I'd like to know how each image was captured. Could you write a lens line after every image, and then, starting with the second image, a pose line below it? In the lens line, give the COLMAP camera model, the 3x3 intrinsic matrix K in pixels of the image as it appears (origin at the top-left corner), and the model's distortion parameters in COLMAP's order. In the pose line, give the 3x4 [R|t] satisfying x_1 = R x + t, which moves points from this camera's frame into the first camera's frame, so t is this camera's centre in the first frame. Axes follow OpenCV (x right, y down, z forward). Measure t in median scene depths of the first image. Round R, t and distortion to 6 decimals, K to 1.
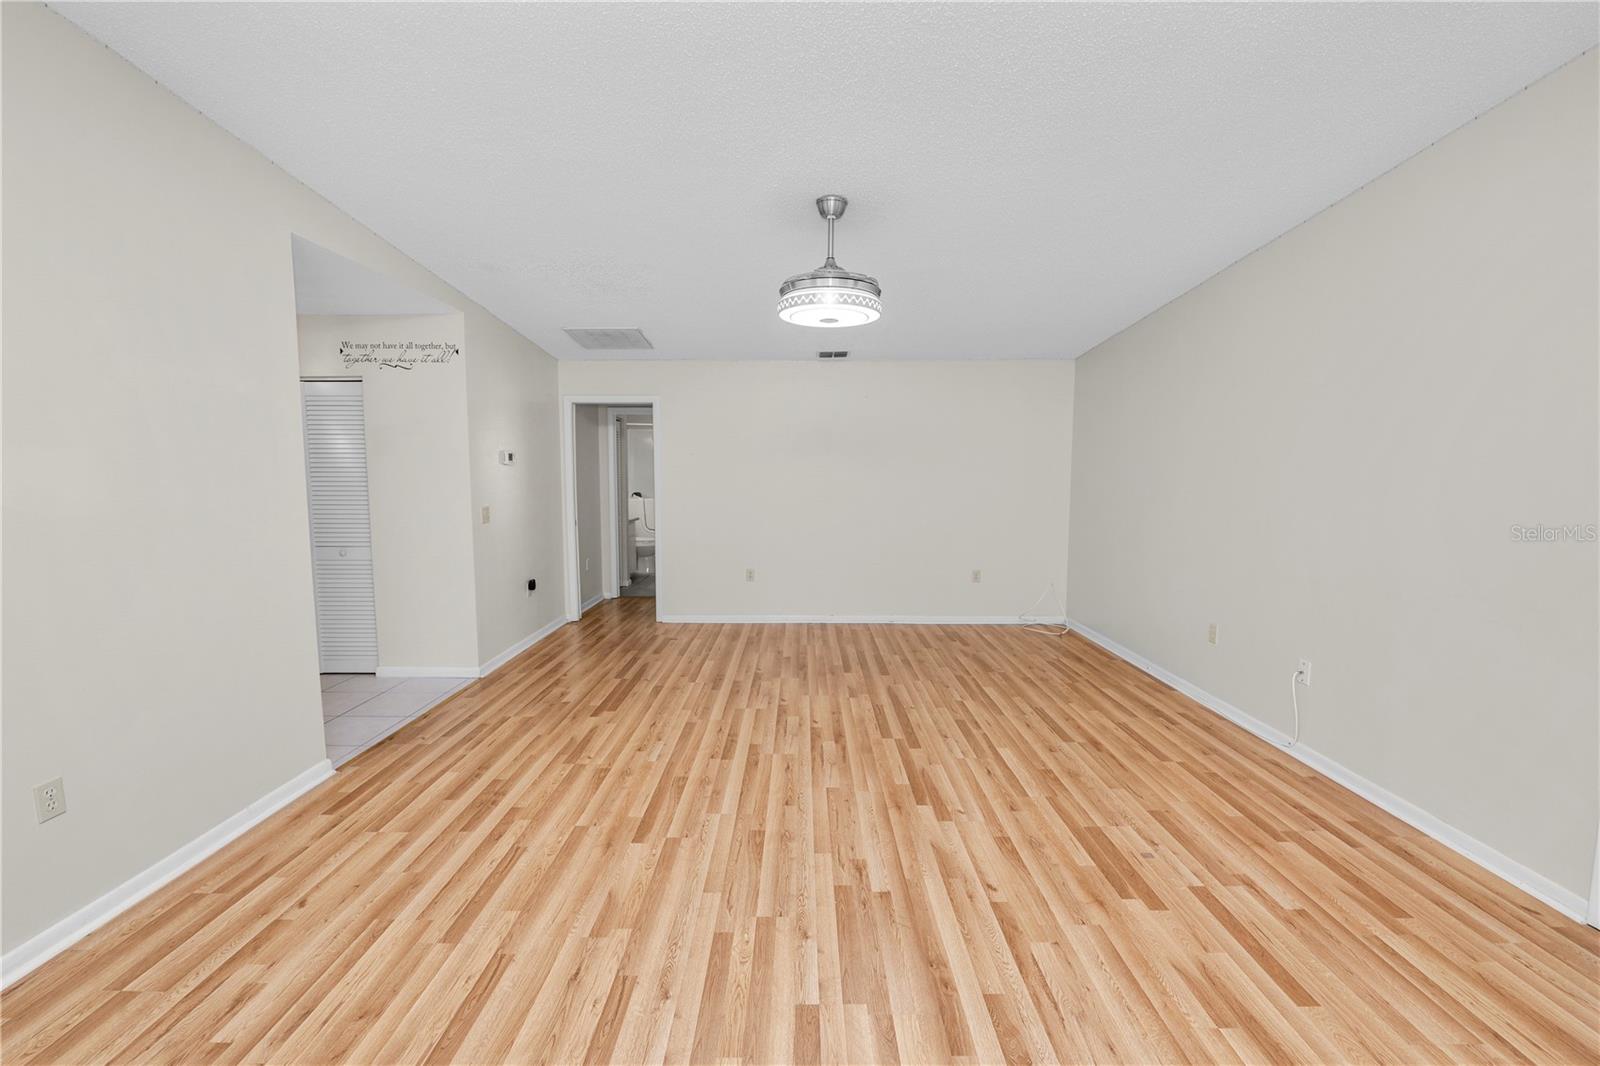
lens RADIAL K [[651.9, 0, 798.0], [0, 651.9, 528.8], [0, 0, 1]] dist [-0.013842, 0.001572]
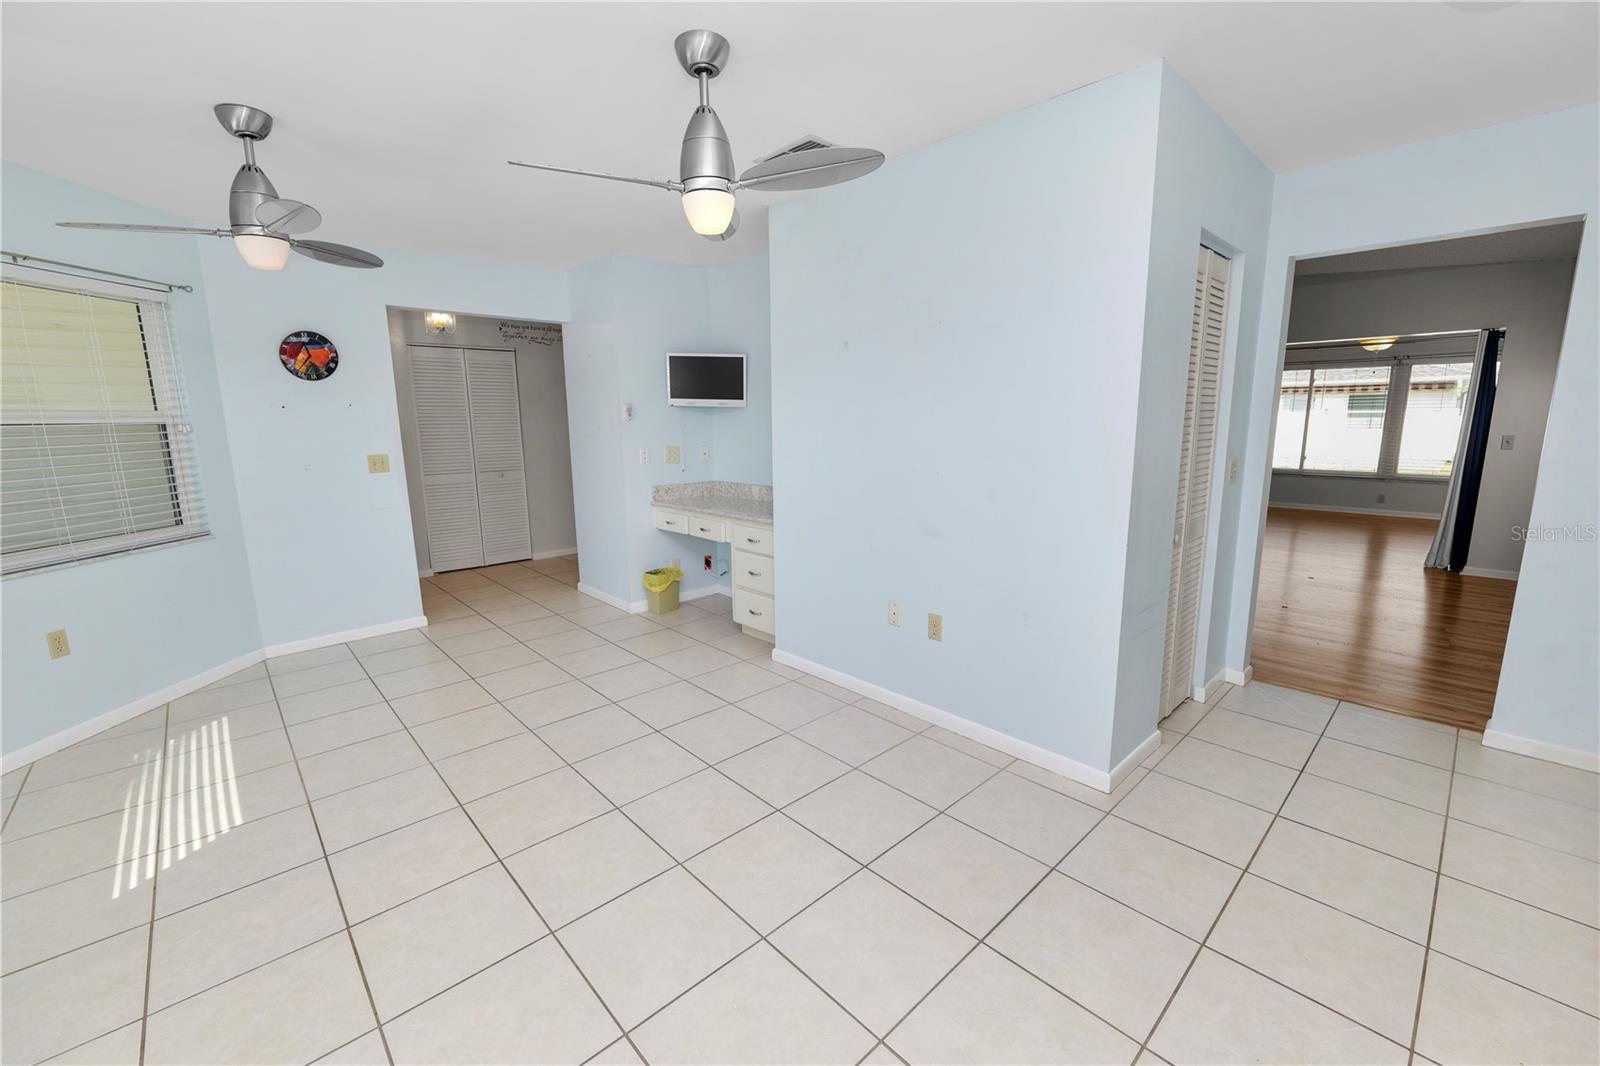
lens RADIAL K [[651.9, 0, 799.1], [0, 651.9, 530.7], [0, 0, 1]] dist [-0.013842, 0.001572]
pose [[0.728092, -0.129436, 0.673148, -1.580112], [0.074592, 0.991140, 0.109901, 0.065261], [-0.681409, -0.029806, 0.731296, -0.610384]]
